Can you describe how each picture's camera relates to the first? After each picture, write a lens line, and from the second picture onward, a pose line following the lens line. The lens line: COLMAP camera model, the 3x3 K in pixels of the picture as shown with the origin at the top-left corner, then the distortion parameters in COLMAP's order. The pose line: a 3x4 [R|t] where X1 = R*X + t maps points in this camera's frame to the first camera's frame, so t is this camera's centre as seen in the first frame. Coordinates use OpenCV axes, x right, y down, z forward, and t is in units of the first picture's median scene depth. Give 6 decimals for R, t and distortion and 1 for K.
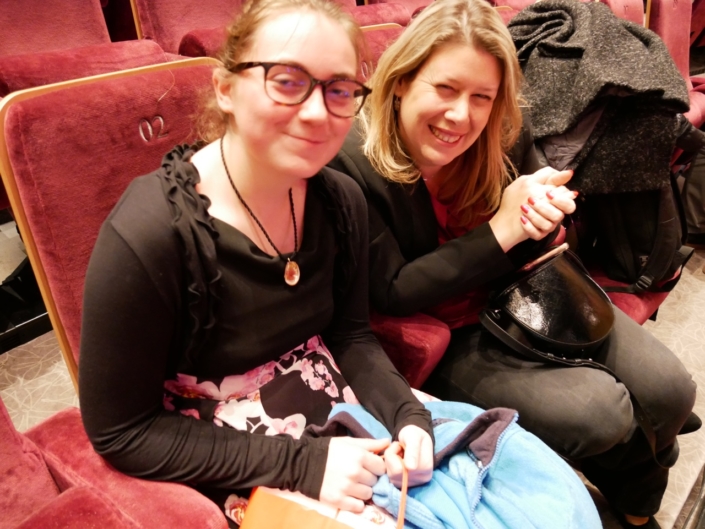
lens RADIAL K [[580.0, 0, 352.3], [0, 580.0, 263.6], [0, 0, 1]] dist [-0.006595, 0.001243]
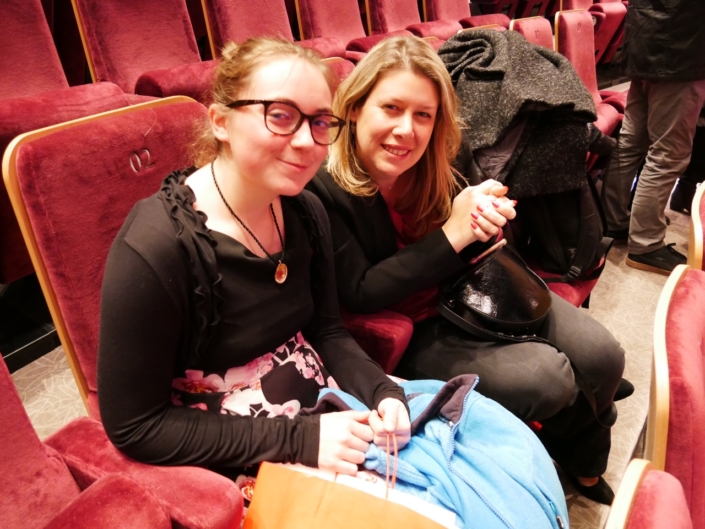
lens RADIAL K [[572.3, 0, 352.5], [0, 572.3, 265.0], [0, 0, 1]] dist [0.003355, -0.001980]
pose [[0.992480, -0.078264, 0.094118, -0.049650], [0.081981, 0.995973, -0.036288, 0.037896], [-0.090899, 0.043731, 0.994900, -0.119007]]
